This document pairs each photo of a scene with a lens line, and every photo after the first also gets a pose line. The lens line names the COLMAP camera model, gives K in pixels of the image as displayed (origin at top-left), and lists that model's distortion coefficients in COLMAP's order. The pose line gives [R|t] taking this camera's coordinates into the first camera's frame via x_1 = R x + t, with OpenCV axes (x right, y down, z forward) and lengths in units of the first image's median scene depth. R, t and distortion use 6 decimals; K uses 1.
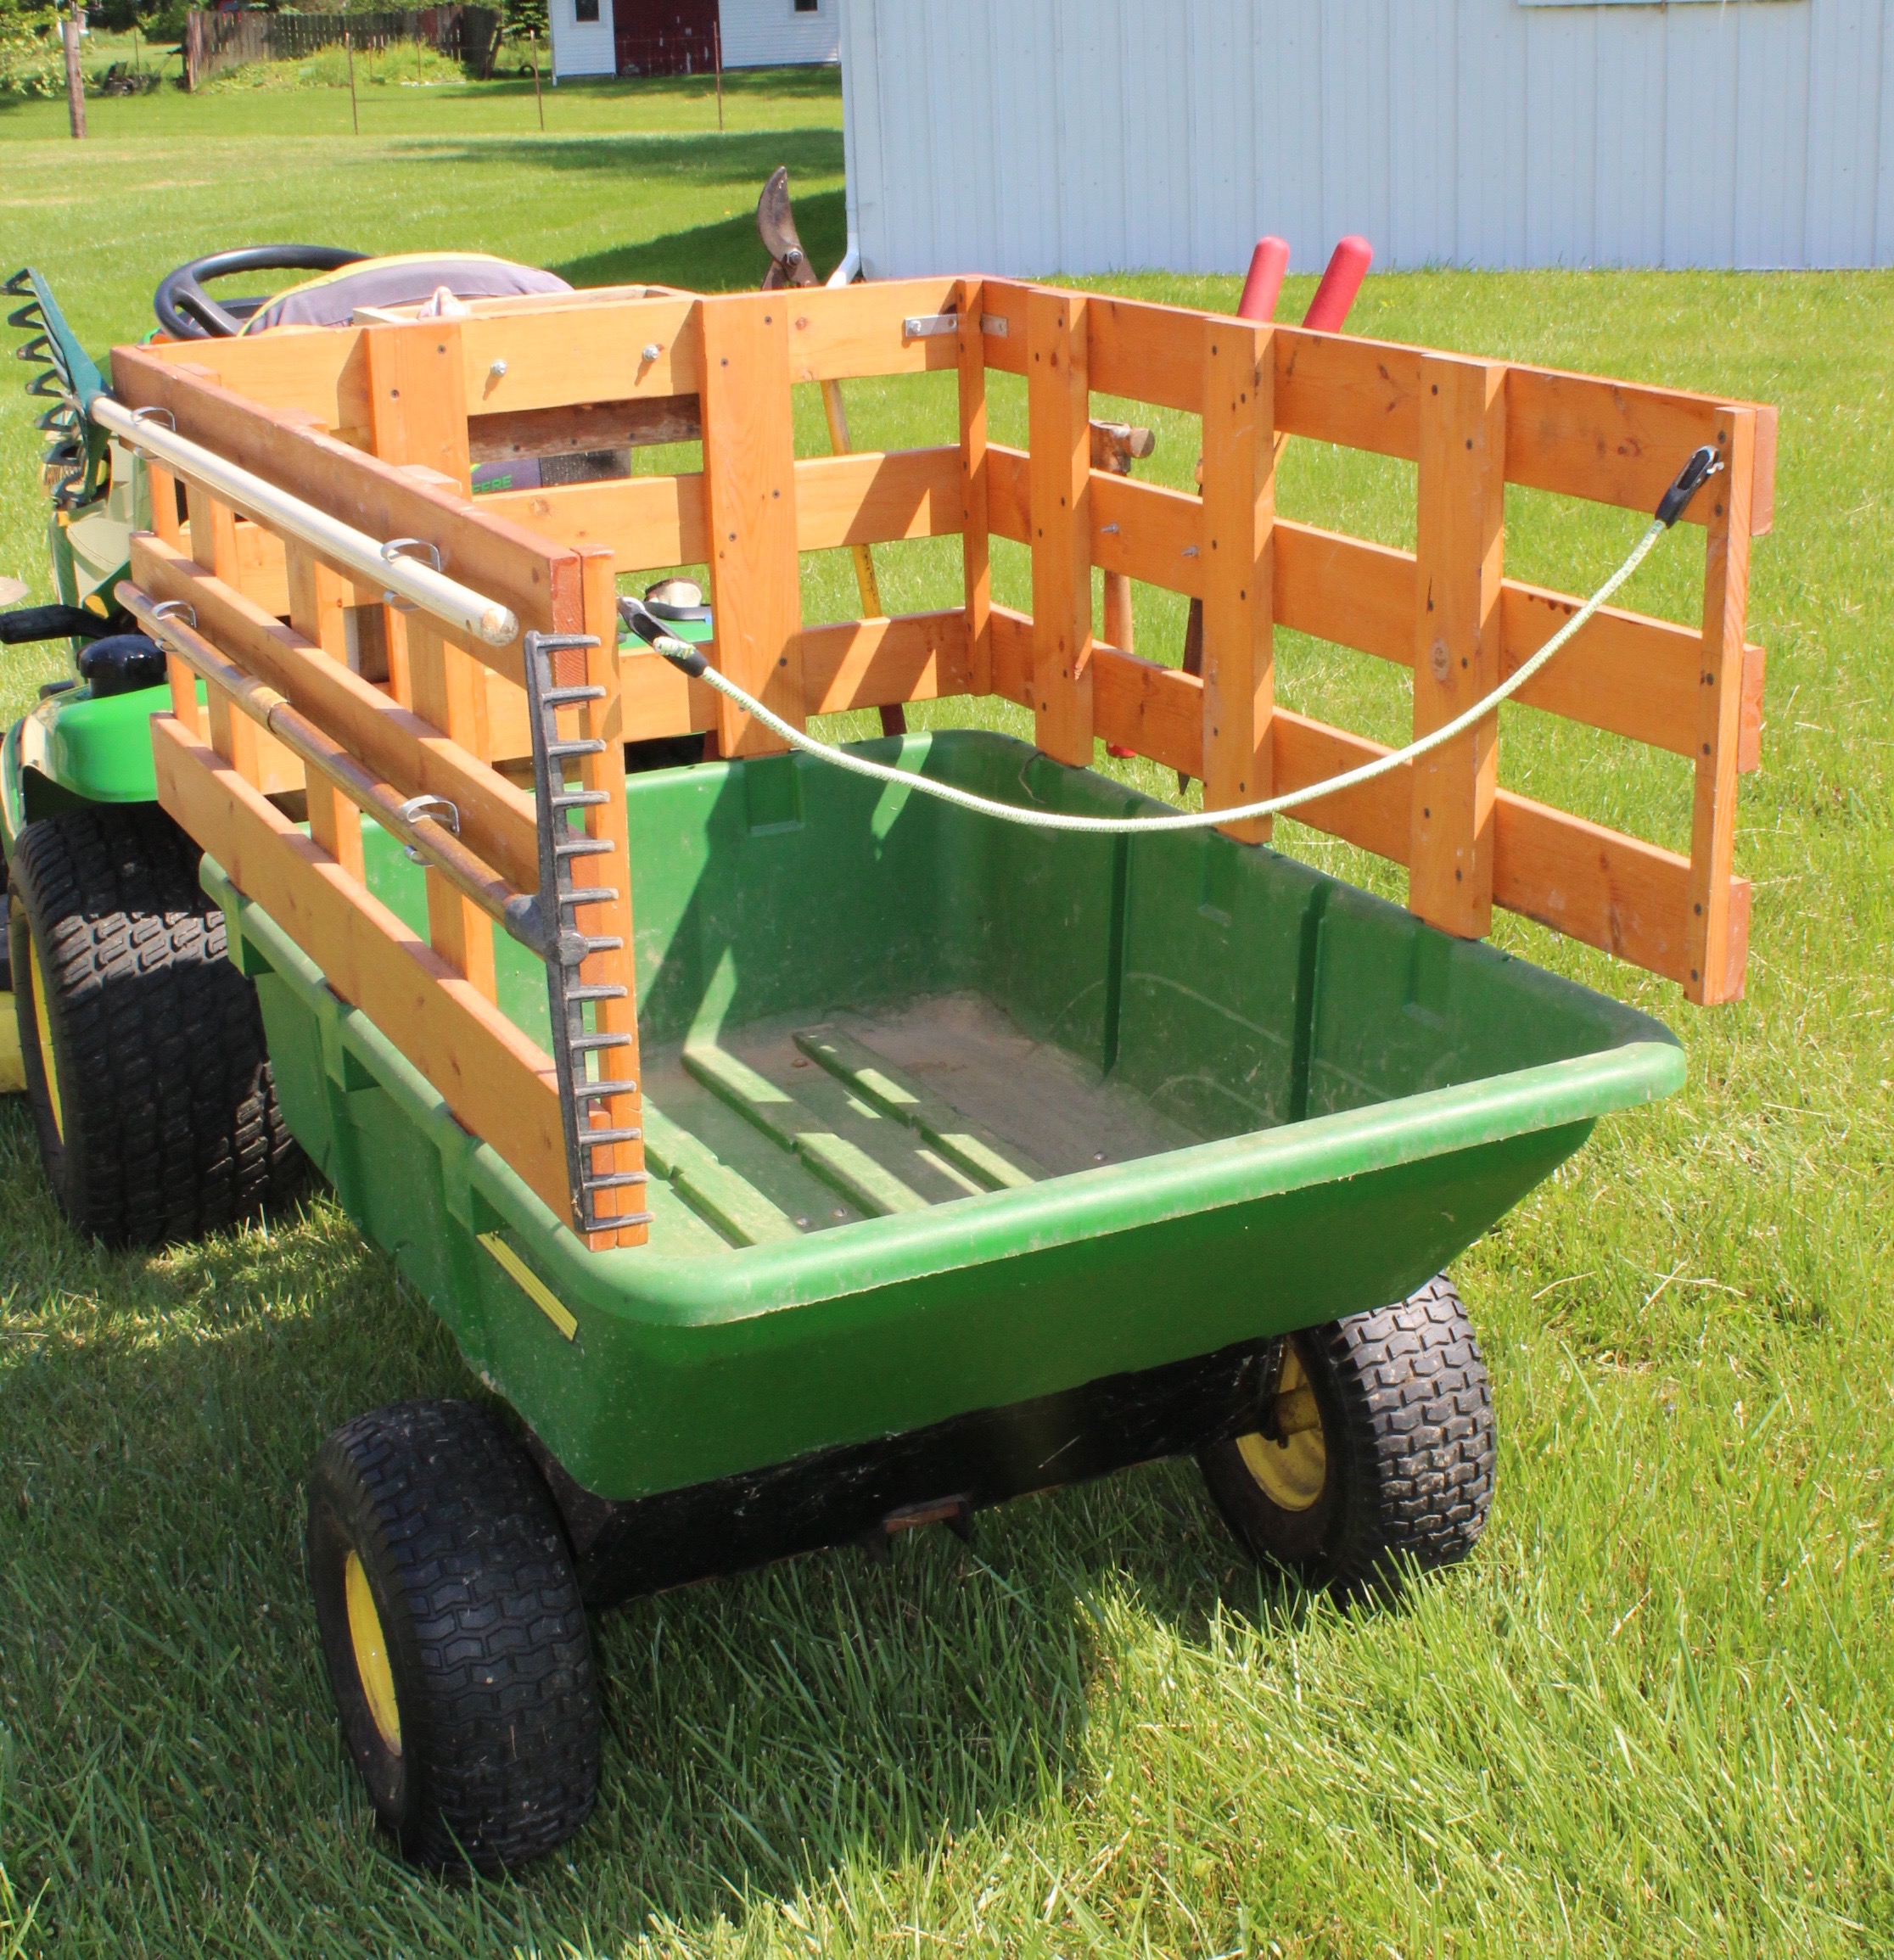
lens RADIAL K [[3039.5, 0, 947.0], [0, 3039.5, 980.0], [0, 0, 1]] dist [0.017642, 0.031394]
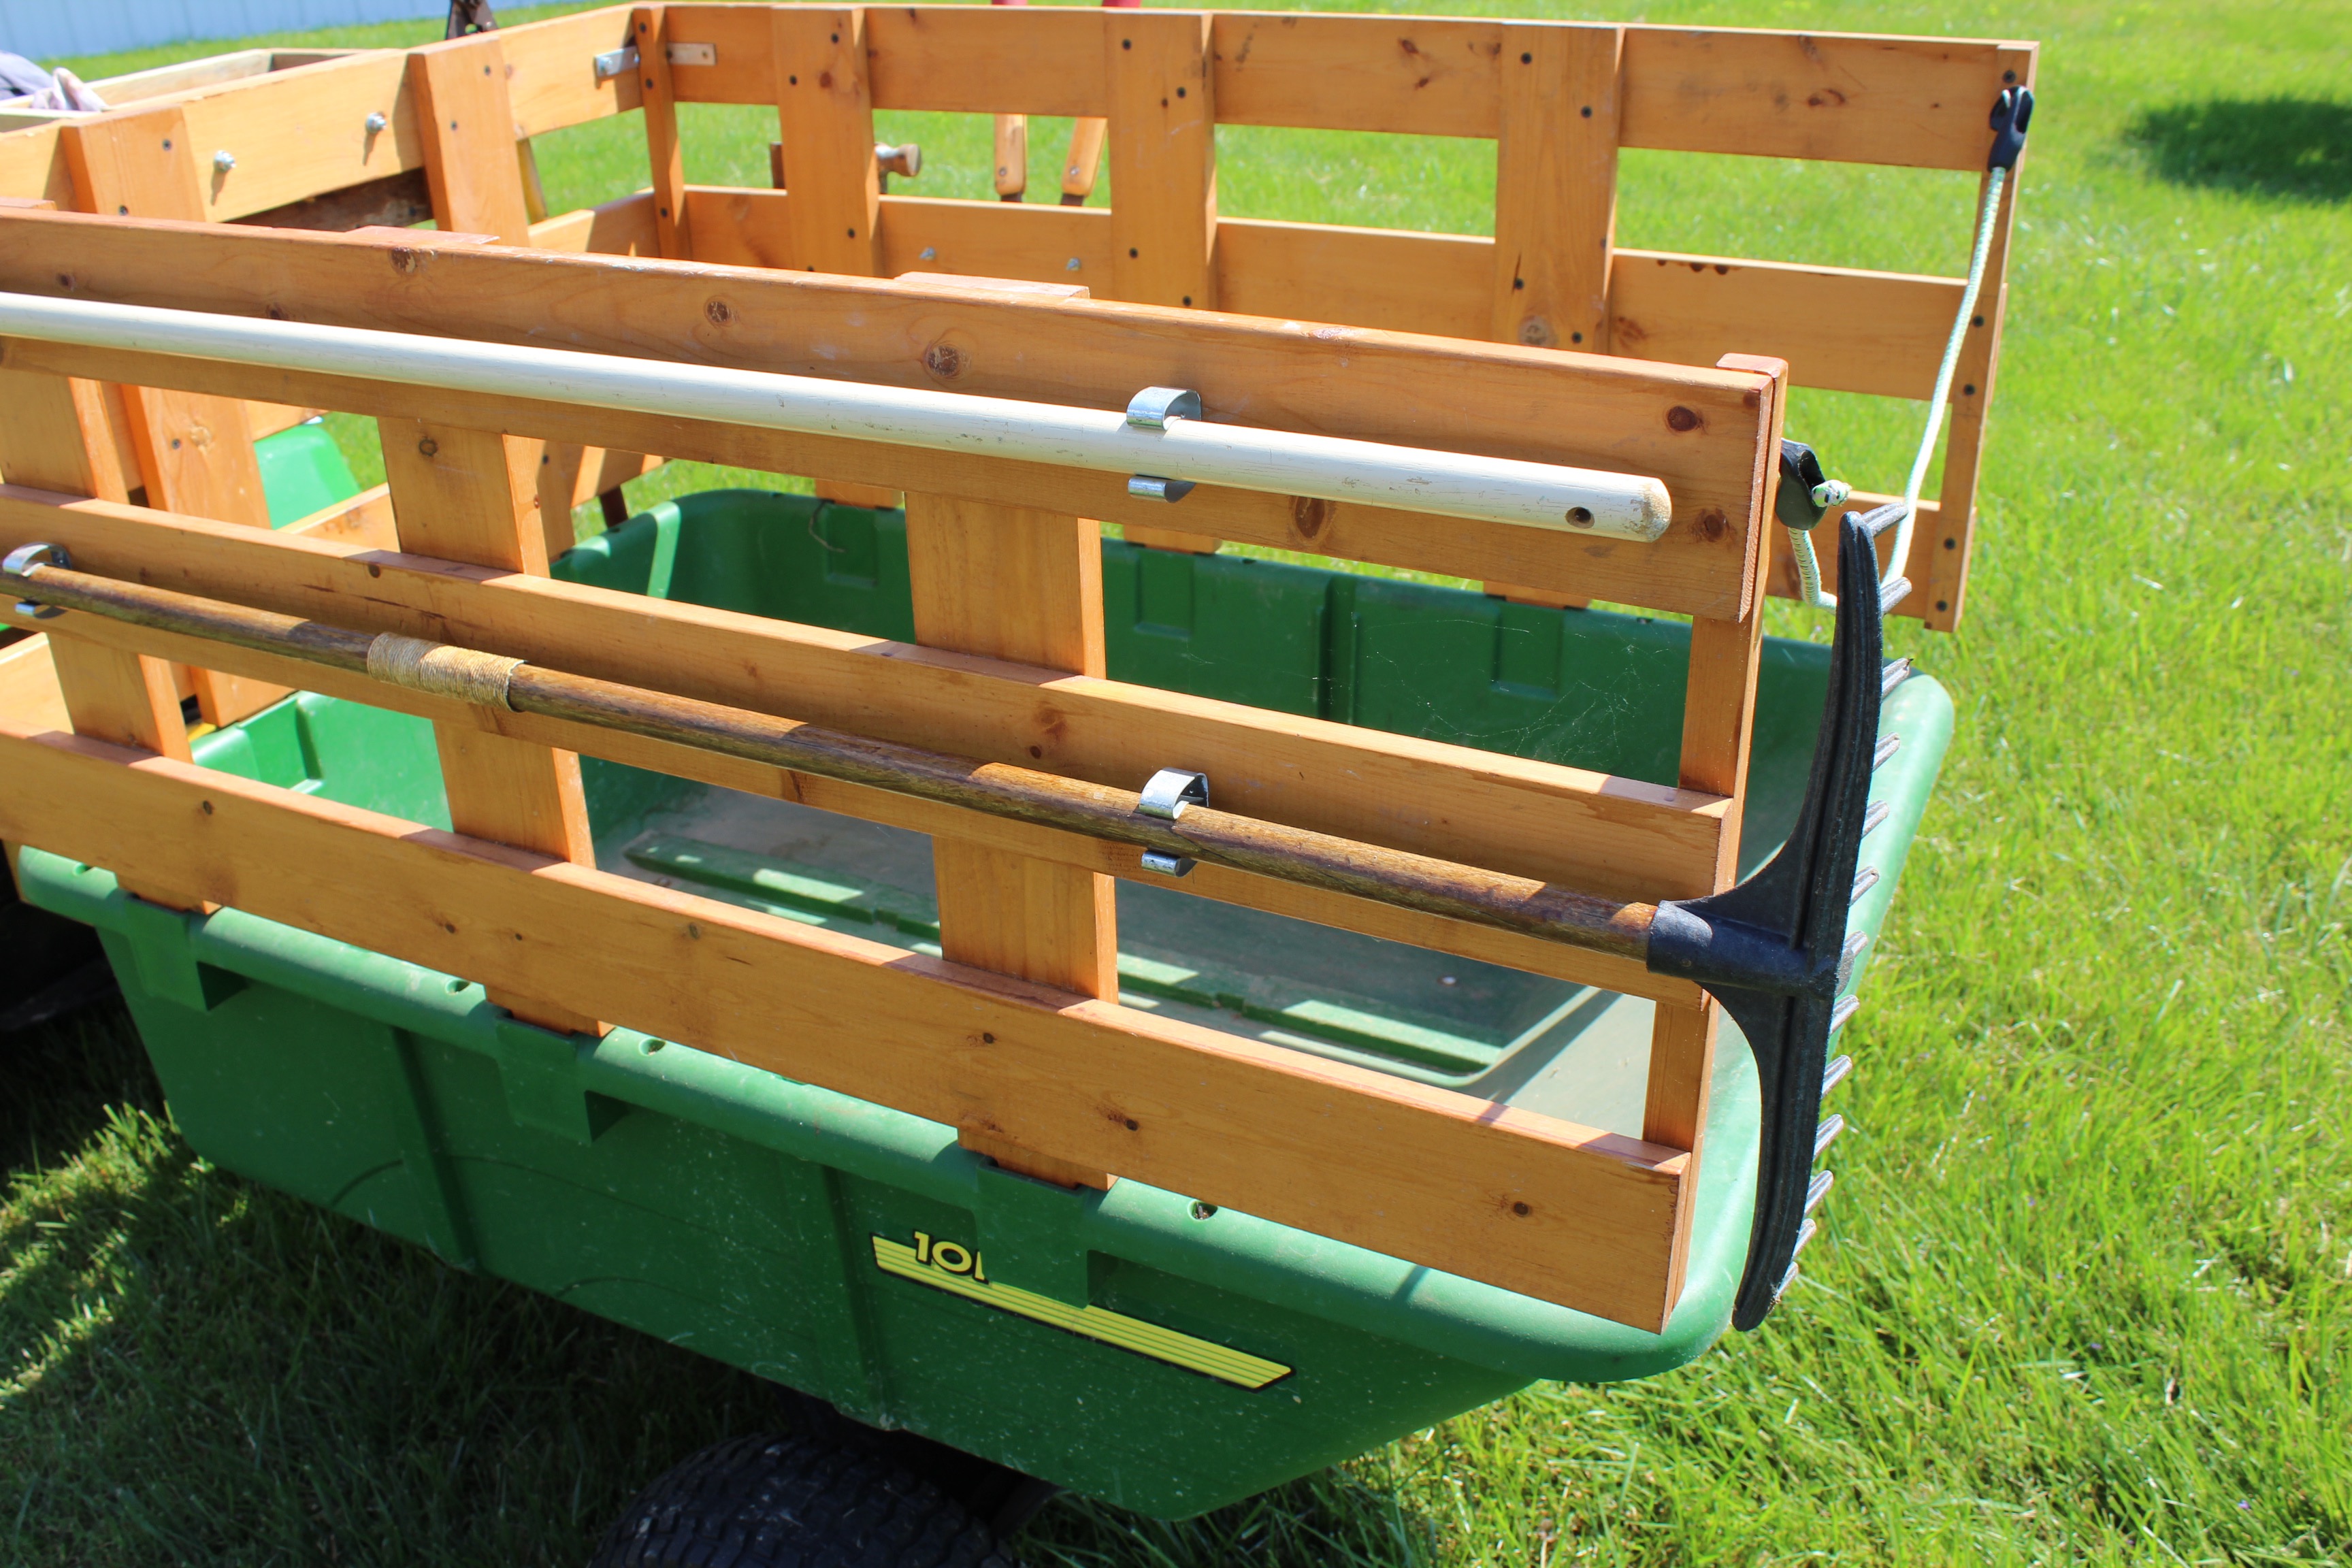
lens RADIAL K [[2122.8, 0, 1125.5], [0, 2122.8, 835.6], [0, 0, 1]] dist [-0.148753, 0.195403]
pose [[0.812557, -0.277449, 0.512614, -0.262422], [0.199640, 0.958727, 0.202451, -0.089577], [-0.547626, -0.062165, 0.834411, 0.389019]]
